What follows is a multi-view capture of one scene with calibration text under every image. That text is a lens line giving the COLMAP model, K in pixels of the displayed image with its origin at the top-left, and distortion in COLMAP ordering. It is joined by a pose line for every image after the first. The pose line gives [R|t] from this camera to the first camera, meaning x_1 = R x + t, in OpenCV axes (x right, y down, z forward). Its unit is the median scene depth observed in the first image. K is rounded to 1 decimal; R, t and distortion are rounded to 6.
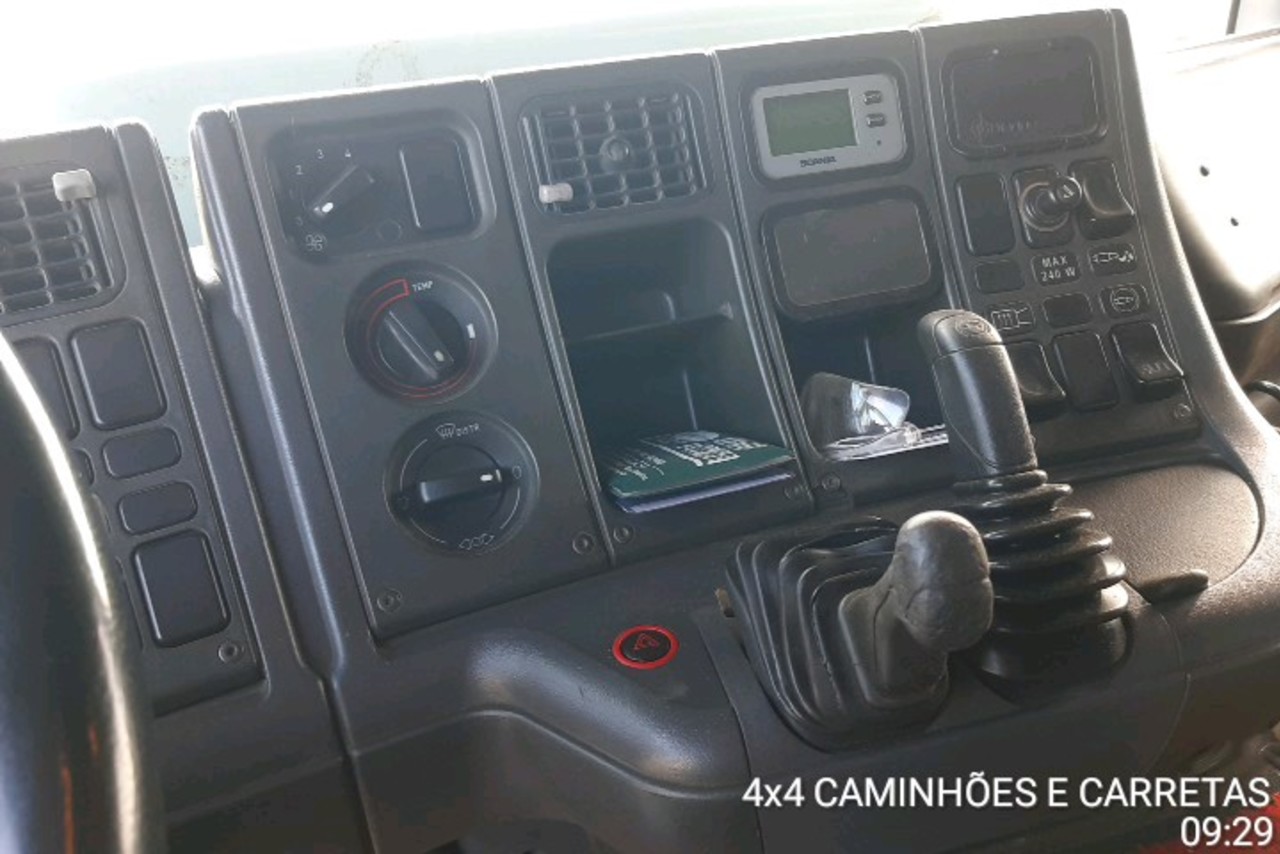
lens RADIAL K [[1030.0, 0, 654.5], [0, 1030.0, 429.8], [0, 0, 1]] dist [0.054992, -0.112602]
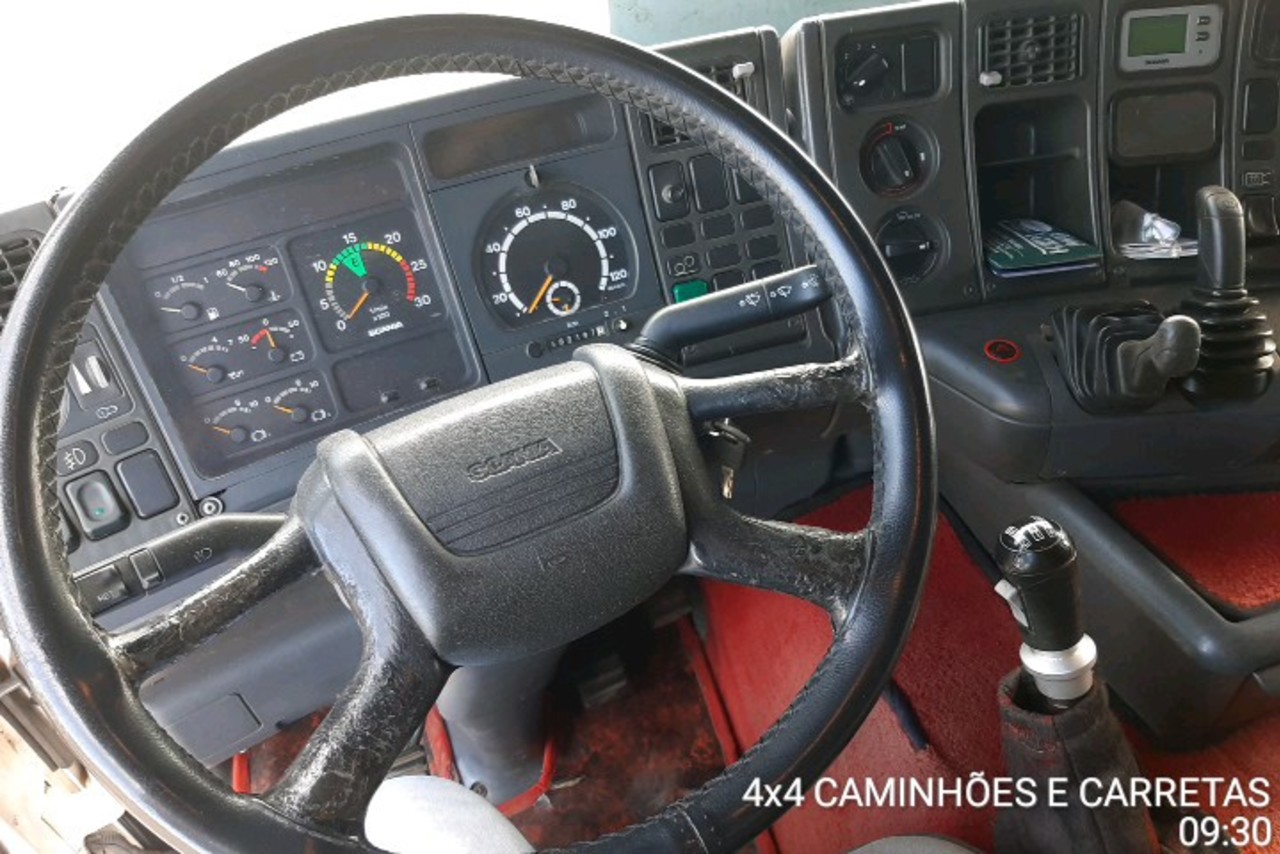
lens RADIAL K [[1030.0, 0, 654.5], [0, 1030.0, 429.8], [0, 0, 1]] dist [0.054992, -0.112602]
pose [[0.975937, 0.156500, -0.151835, -0.293117], [-0.099835, 0.939760, 0.326932, -0.196320], [0.193853, -0.303907, 0.932771, -0.877384]]
